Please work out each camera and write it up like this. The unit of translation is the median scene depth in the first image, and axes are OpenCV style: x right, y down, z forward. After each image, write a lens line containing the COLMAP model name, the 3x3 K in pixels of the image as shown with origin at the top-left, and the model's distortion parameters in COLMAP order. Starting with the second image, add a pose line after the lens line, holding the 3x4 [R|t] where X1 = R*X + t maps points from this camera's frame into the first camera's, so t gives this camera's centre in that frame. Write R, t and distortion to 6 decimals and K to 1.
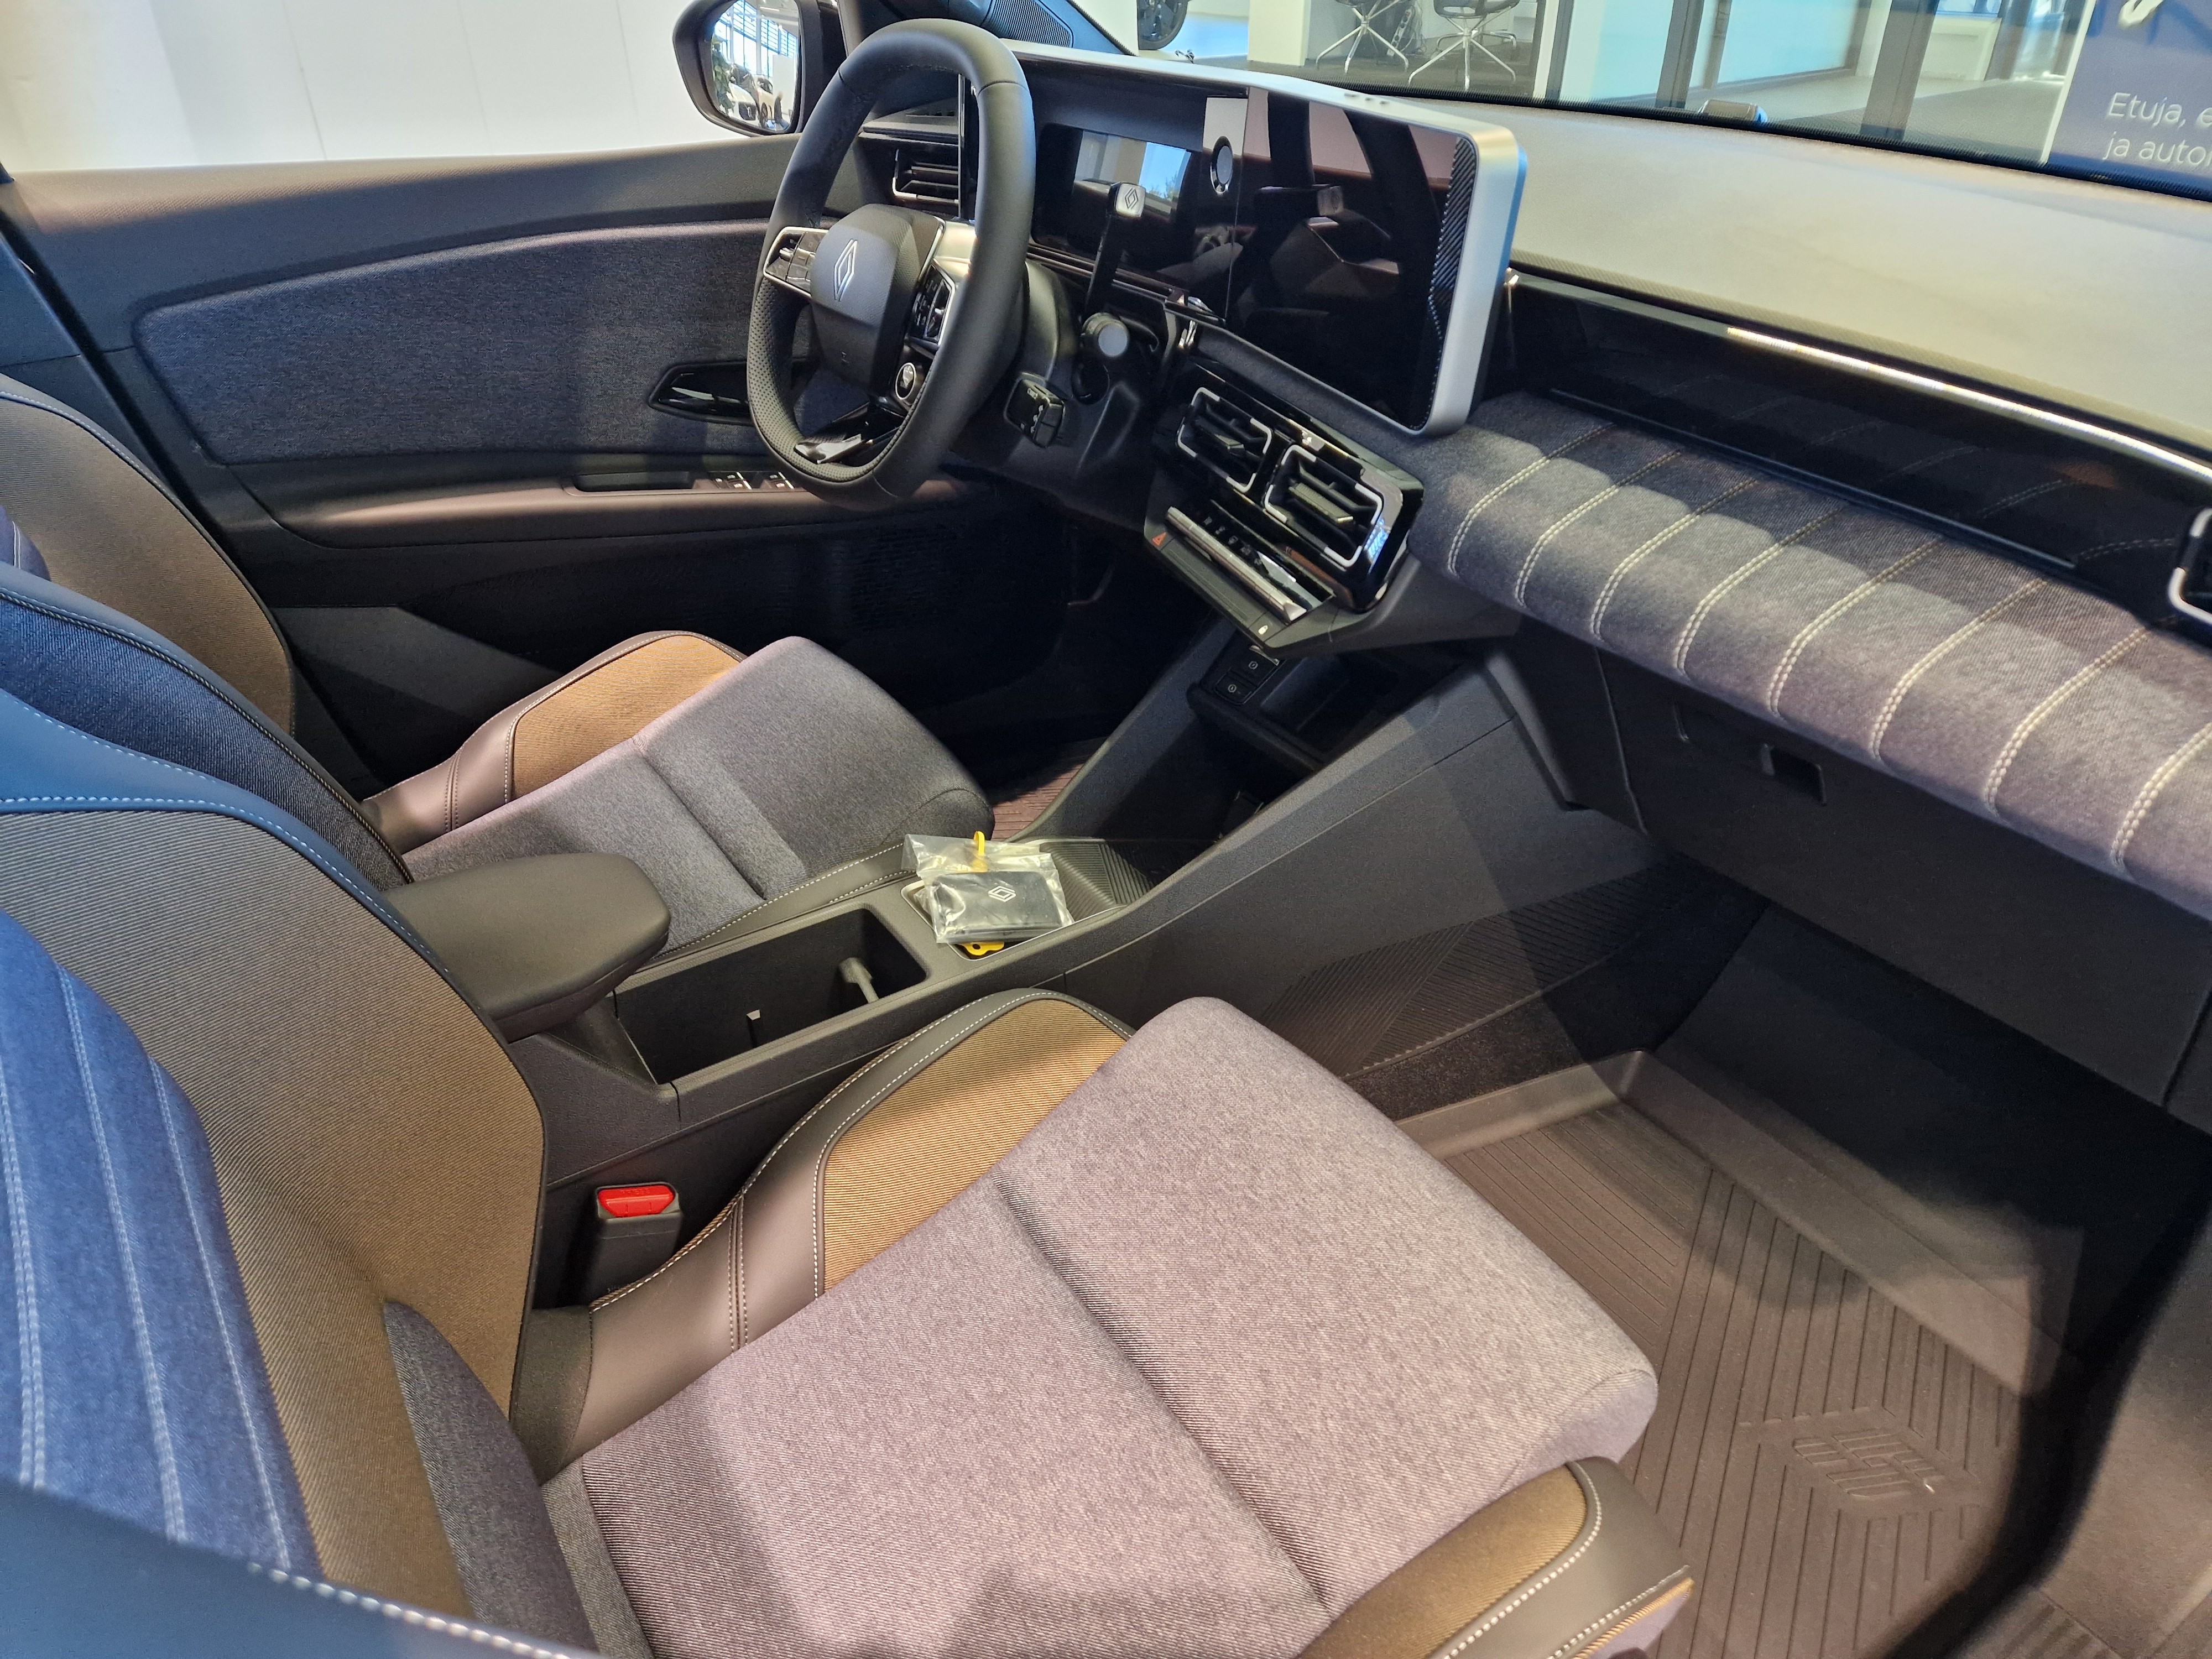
lens RADIAL K [[1529.7, 0, 1099.6], [0, 1529.7, 846.7], [0, 0, 1]] dist [0.028595, -0.009868]
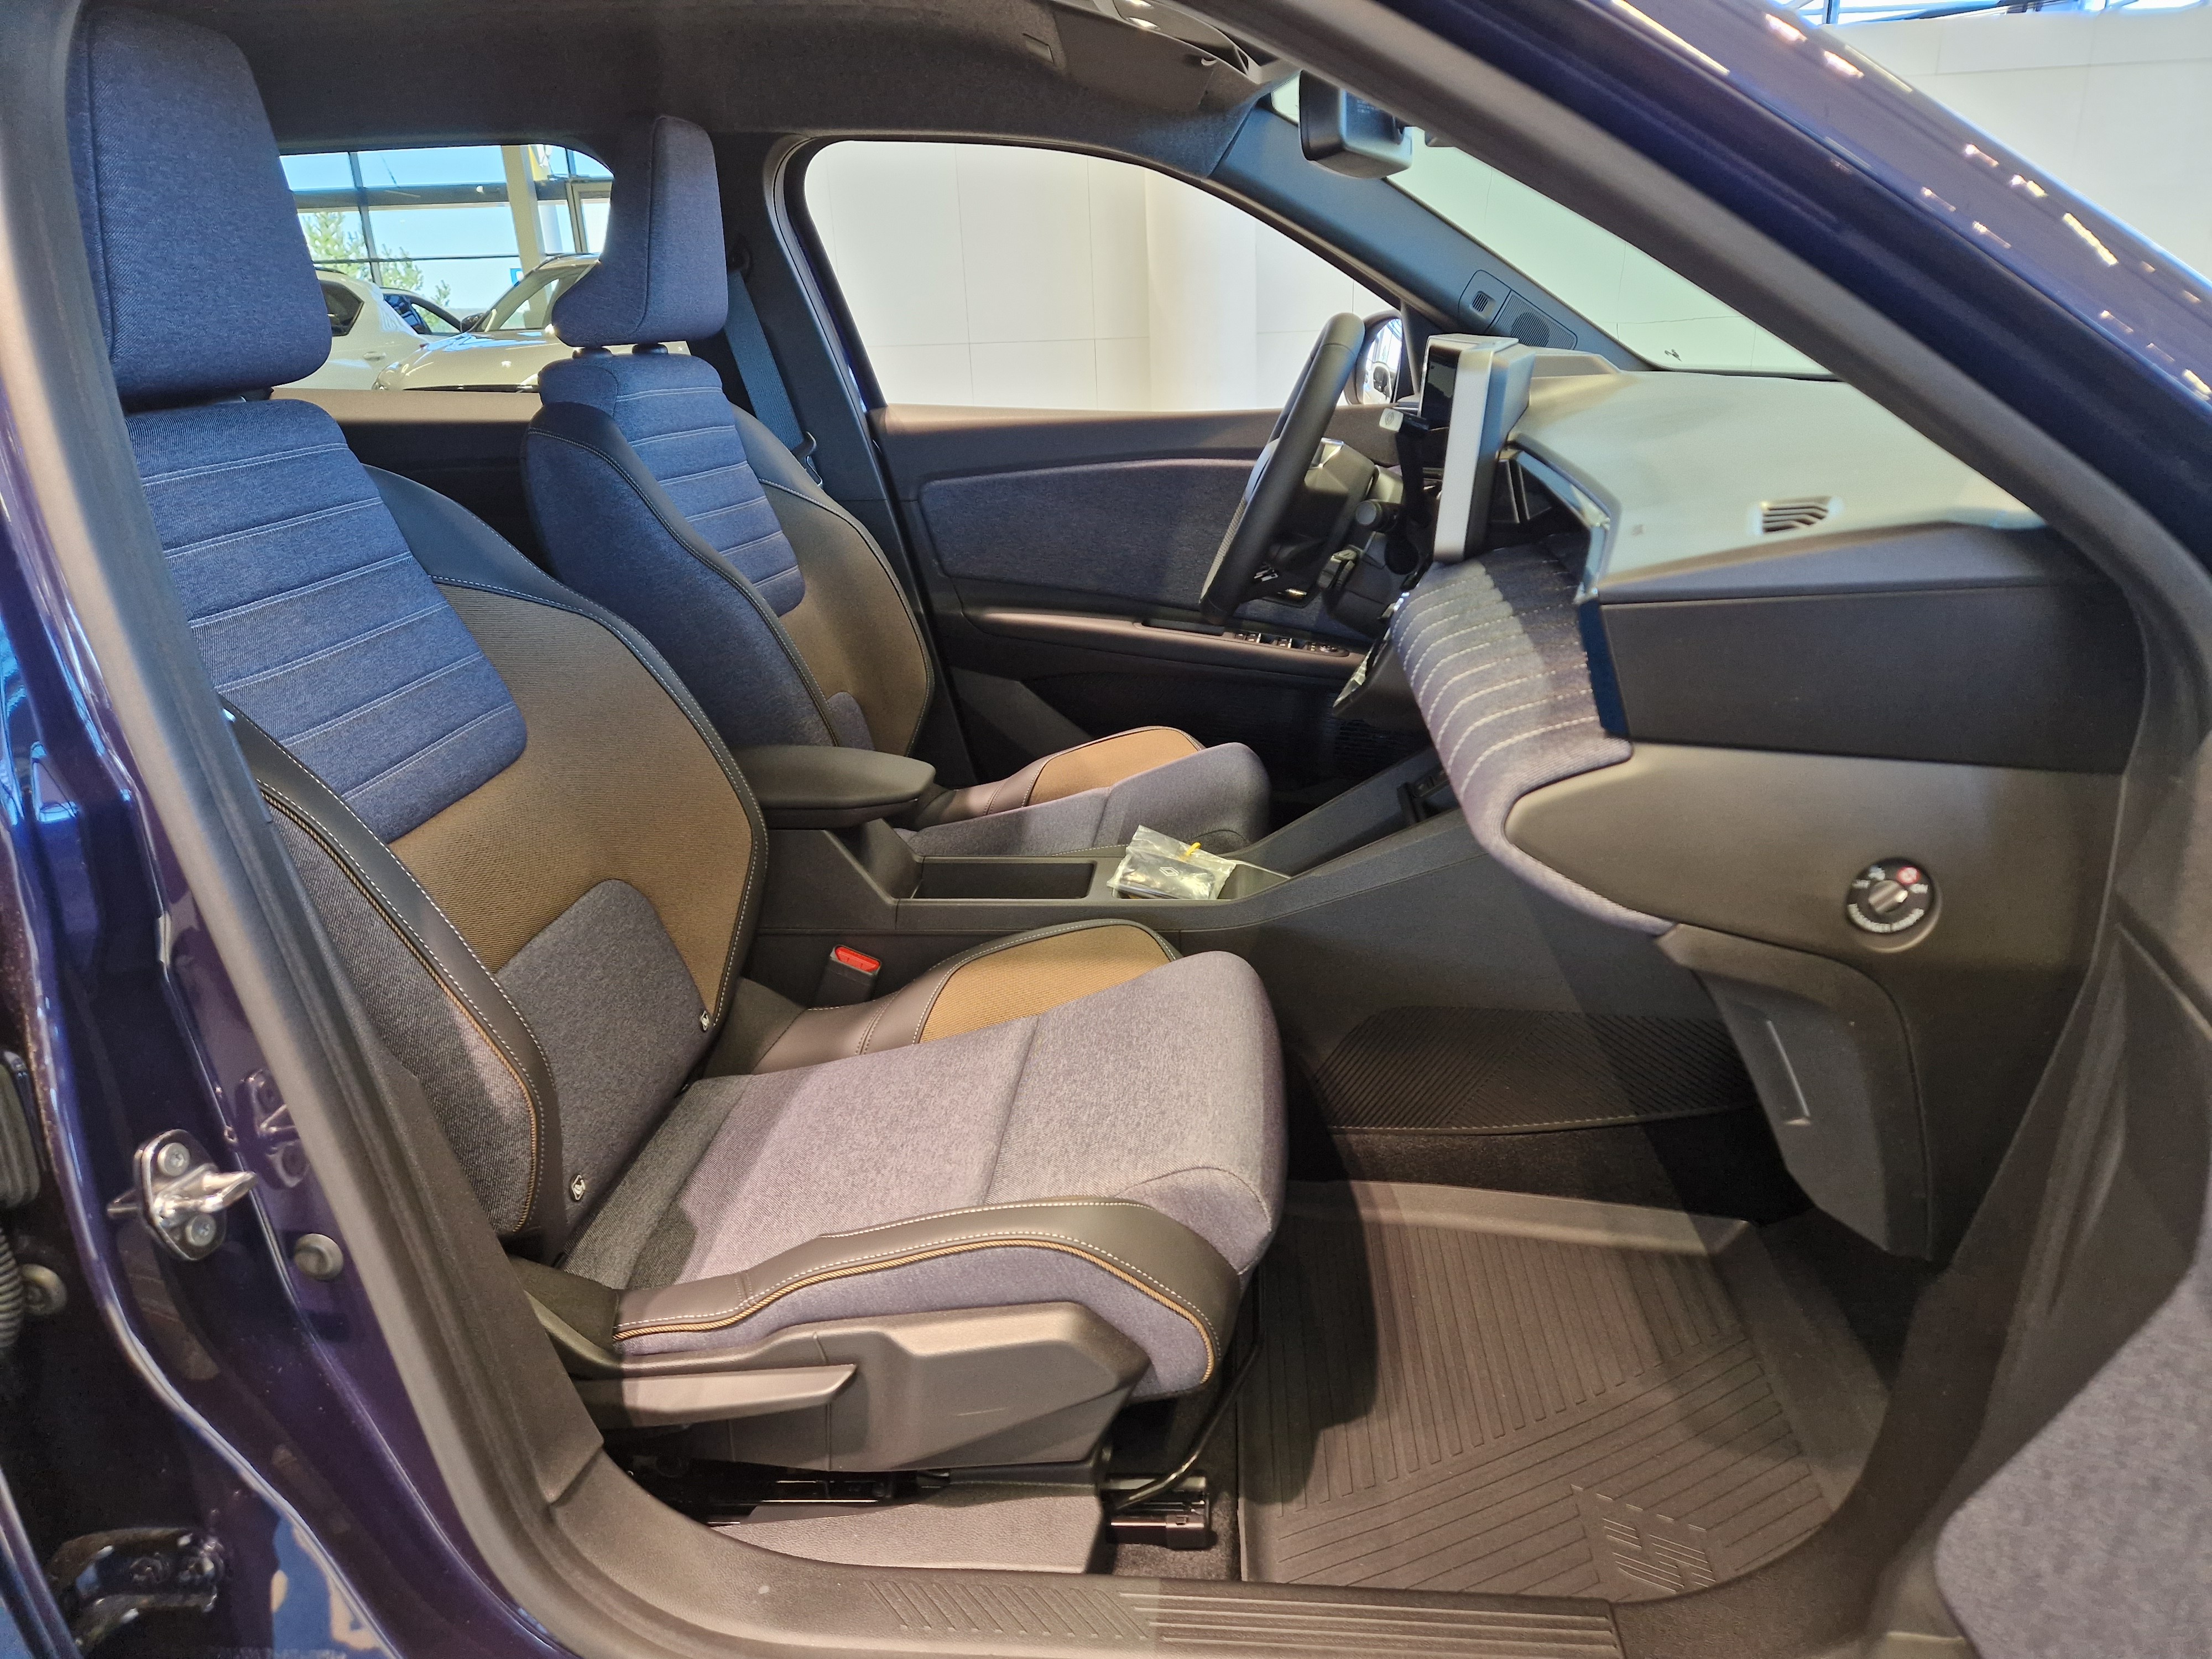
lens RADIAL K [[1529.7, 0, 1125.2], [0, 1529.7, 825.8], [0, 0, 1]] dist [0.028595, -0.009868]
pose [[0.779036, 0.183282, -0.599593, 0.610040], [-0.318305, 0.939527, -0.126374, 0.150583], [0.540172, 0.289303, 0.790265, -0.114670]]
